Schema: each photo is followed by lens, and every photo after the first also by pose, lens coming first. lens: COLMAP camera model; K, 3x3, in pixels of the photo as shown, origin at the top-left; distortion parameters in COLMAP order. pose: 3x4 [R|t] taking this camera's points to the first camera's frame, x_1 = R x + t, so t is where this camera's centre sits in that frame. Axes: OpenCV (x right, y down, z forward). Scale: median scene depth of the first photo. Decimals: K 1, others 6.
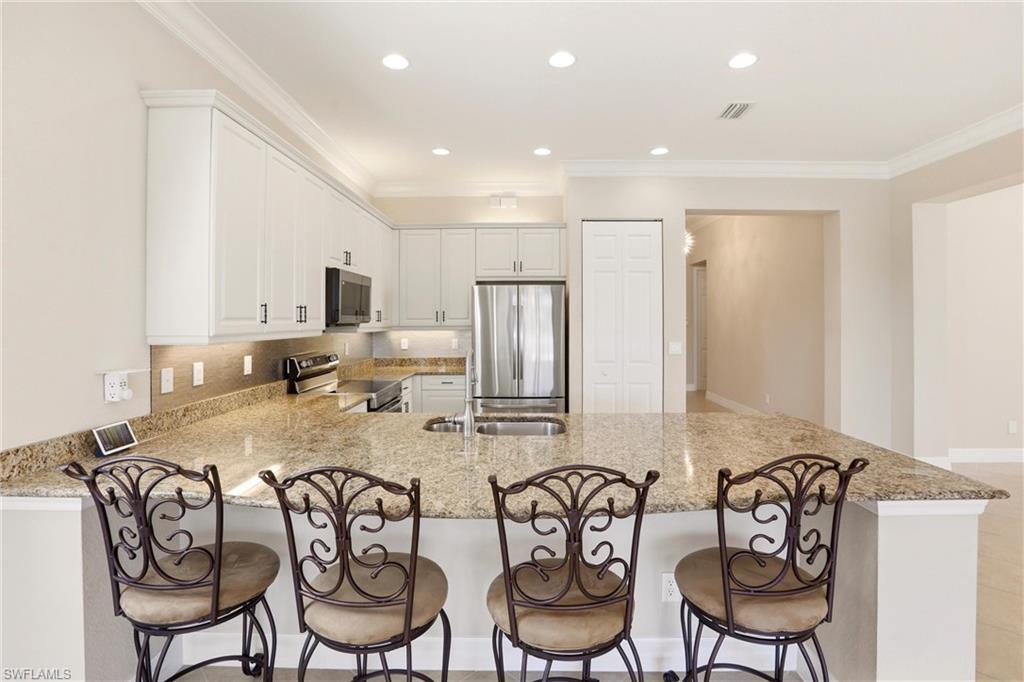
lens RADIAL K [[468.9, 0, 521.9], [0, 468.9, 313.8], [0, 0, 1]] dist [-0.020553, 0.003993]
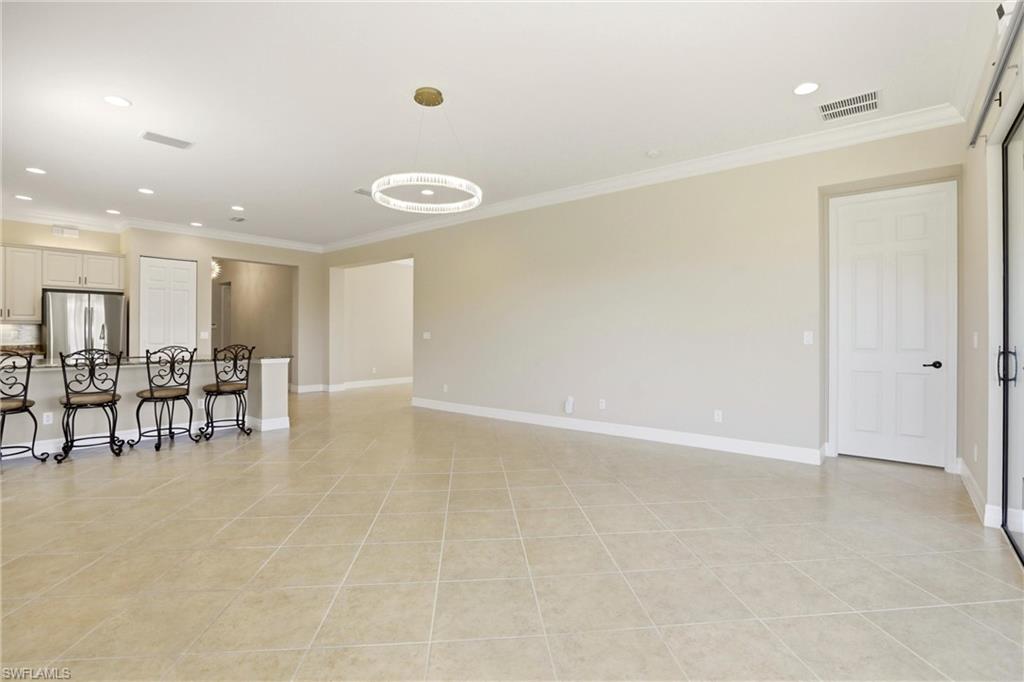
lens RADIAL K [[468.9, 0, 512.4], [0, 468.9, 331.5], [0, 0, 1]] dist [-0.020553, 0.003993]
pose [[0.625402, 0.002748, 0.780298, -0.319487], [-0.008099, 0.999963, 0.002970, 0.046165], [-0.780261, -0.008177, 0.625401, -1.020266]]
